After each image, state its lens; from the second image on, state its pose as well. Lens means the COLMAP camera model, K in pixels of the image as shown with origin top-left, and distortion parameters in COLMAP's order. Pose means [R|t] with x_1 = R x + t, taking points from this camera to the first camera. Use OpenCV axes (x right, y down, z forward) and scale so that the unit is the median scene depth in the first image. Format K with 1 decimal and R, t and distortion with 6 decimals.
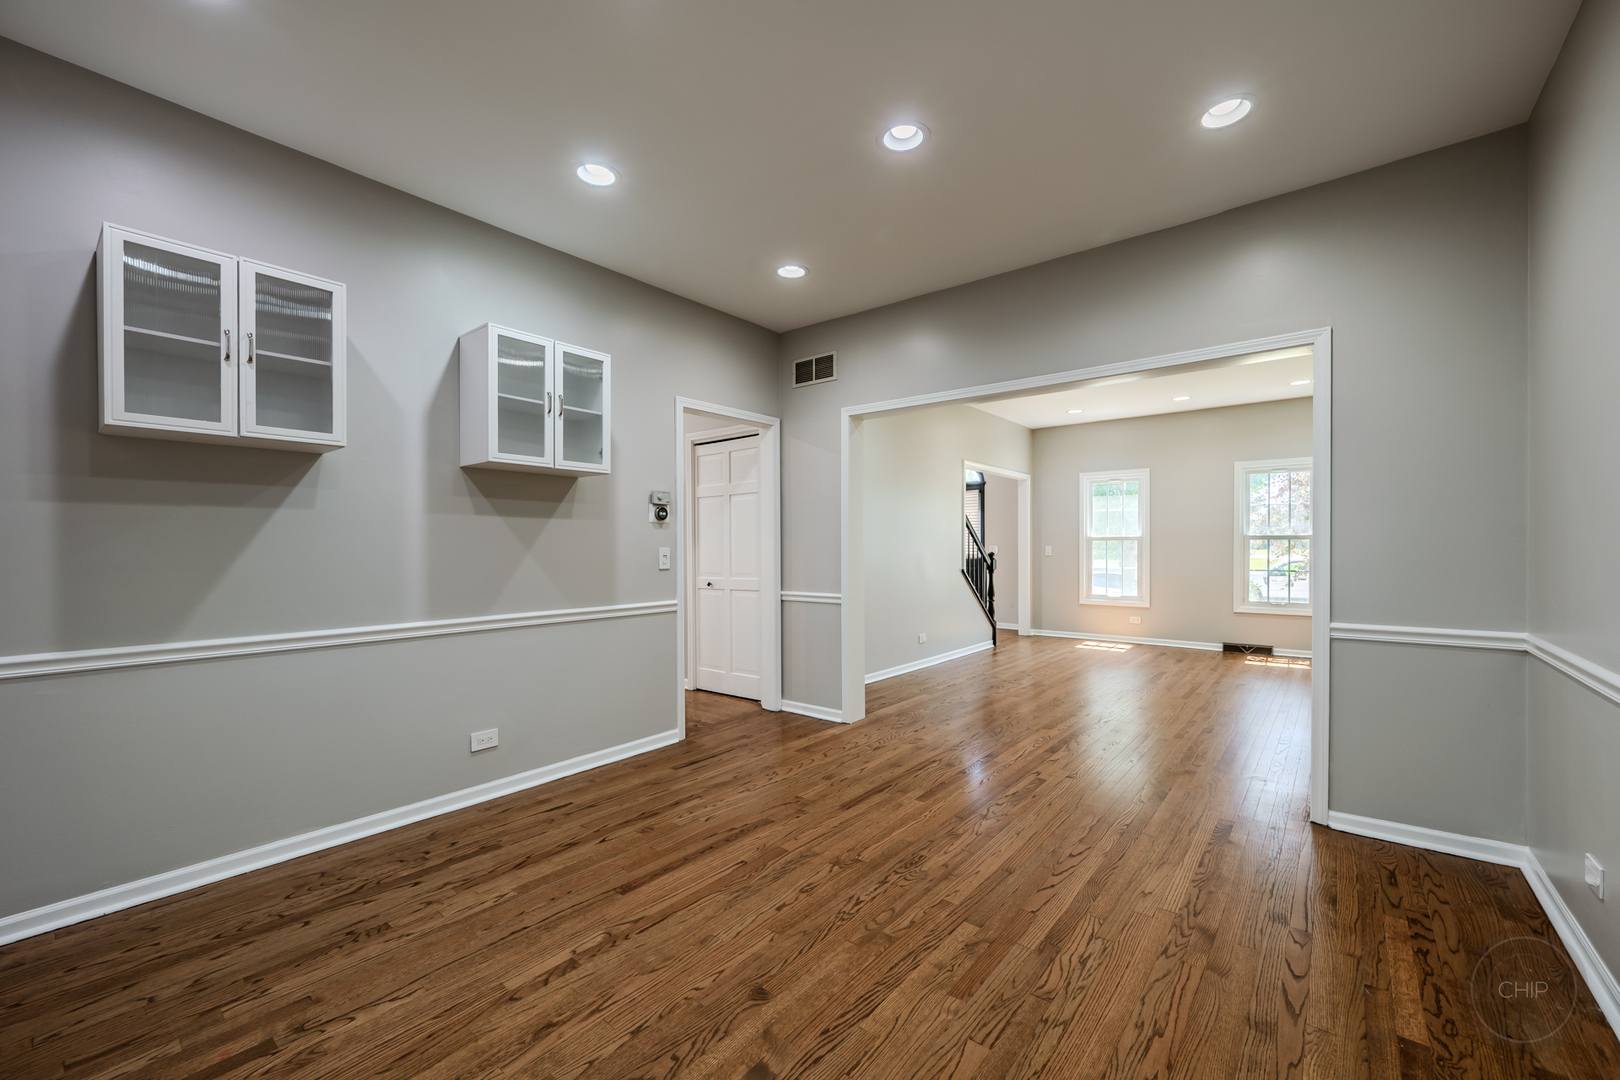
lens RADIAL K [[648.6, 0, 813.4], [0, 648.6, 544.4], [0, 0, 1]] dist [0.000956, -0.000116]
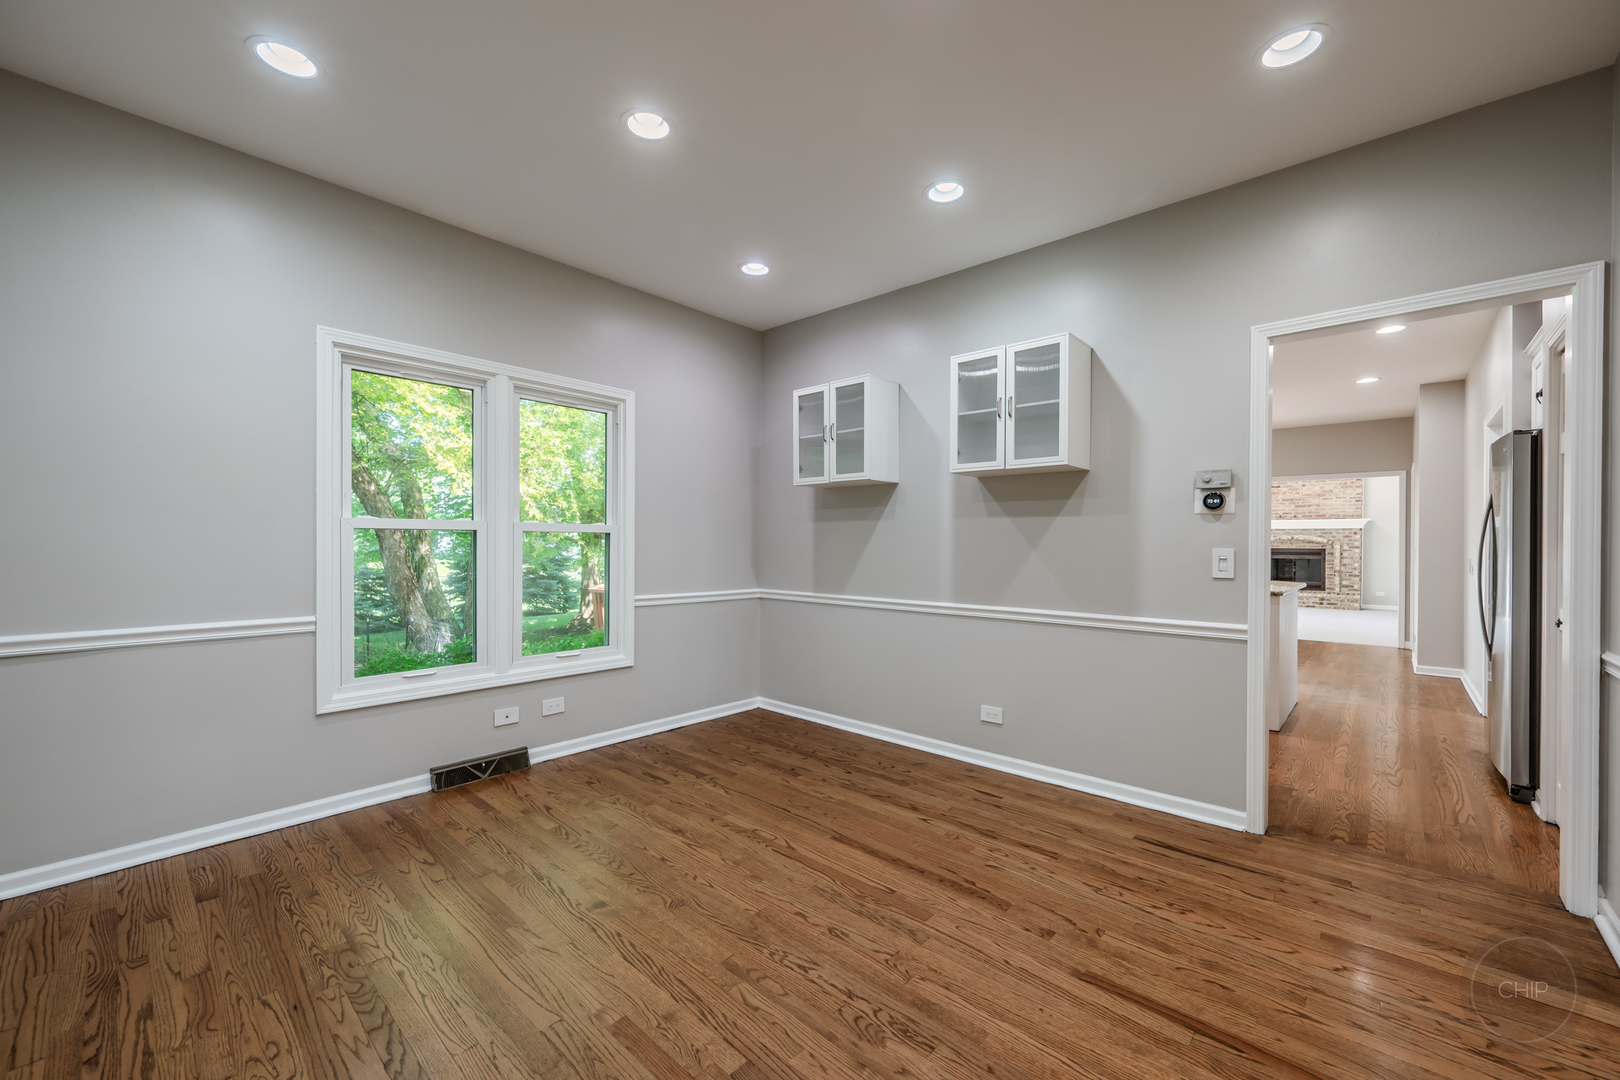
lens RADIAL K [[646.6, 0, 816.2], [0, 646.6, 548.5], [0, 0, 1]] dist [0.002632, 0.000058]
pose [[-0.057774, 0.008416, -0.998294, 0.606207], [-0.002827, 0.999959, 0.008593, 0.000667], [0.998326, 0.003318, -0.057748, 0.714455]]
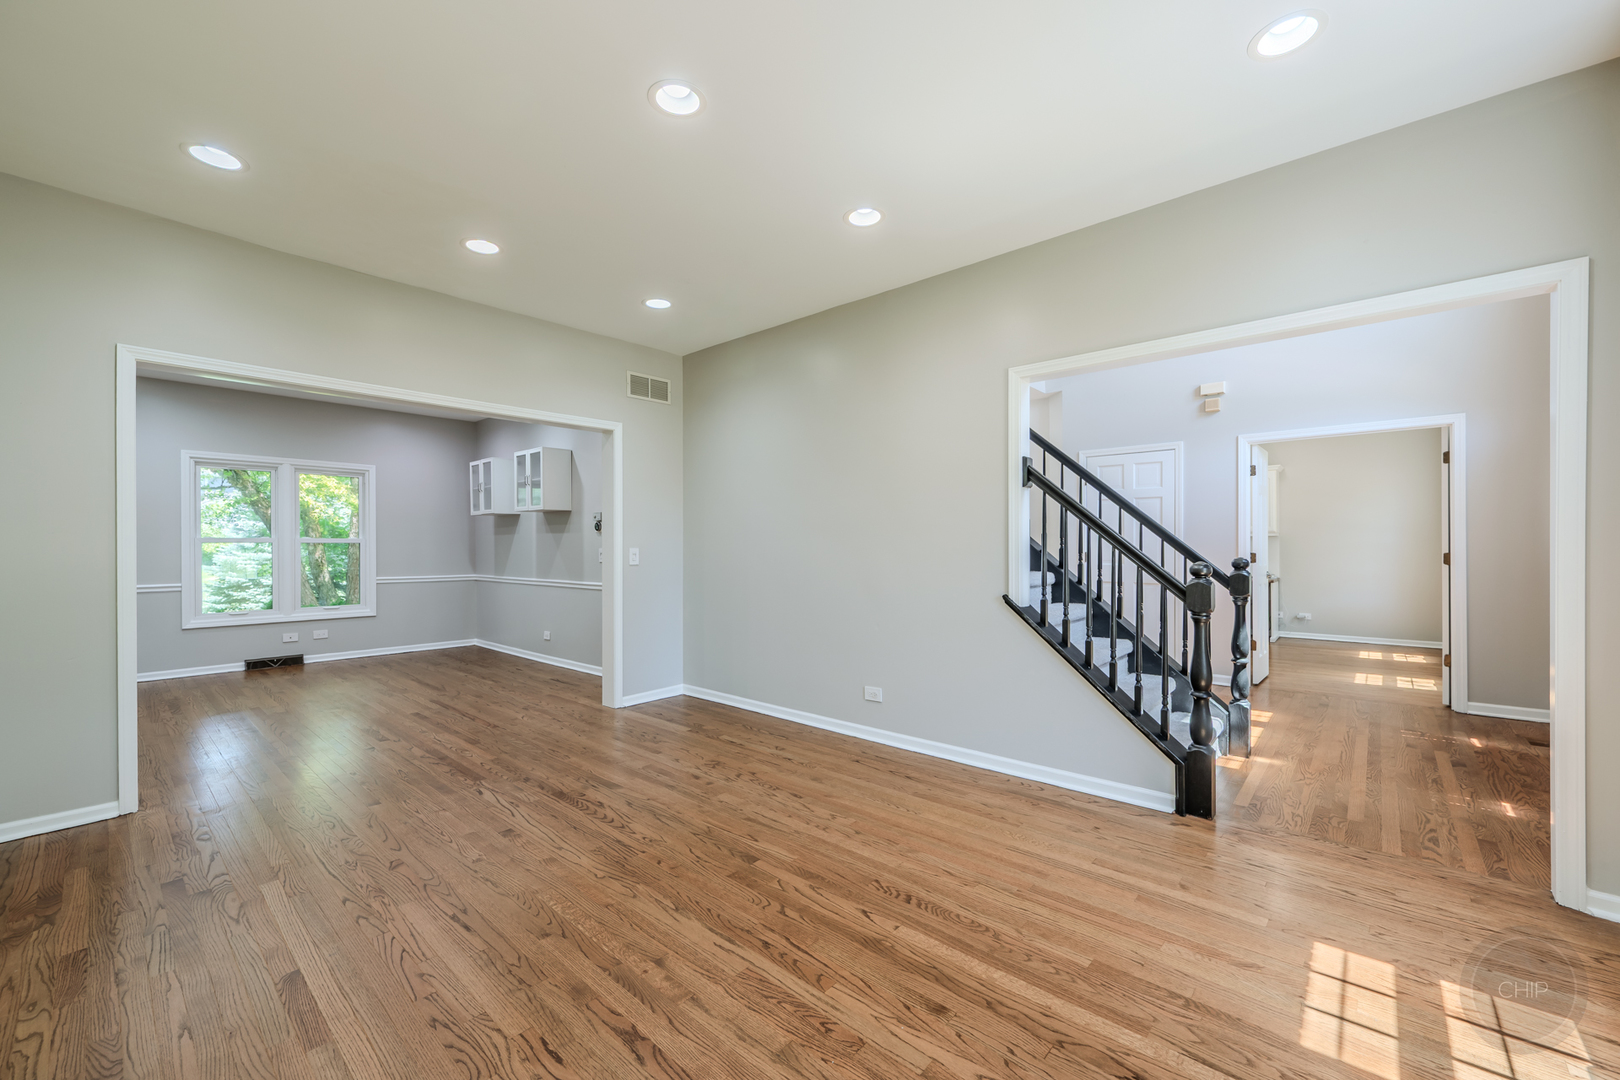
lens RADIAL K [[648.6, 0, 813.4], [0, 648.6, 544.4], [0, 0, 1]] dist [0.000956, -0.000116]
pose [[-0.045309, 0.000852, -0.998973, 1.563497], [0.006416, 0.999979, 0.000562, -0.002600], [0.998952, -0.006384, -0.045313, 1.896207]]
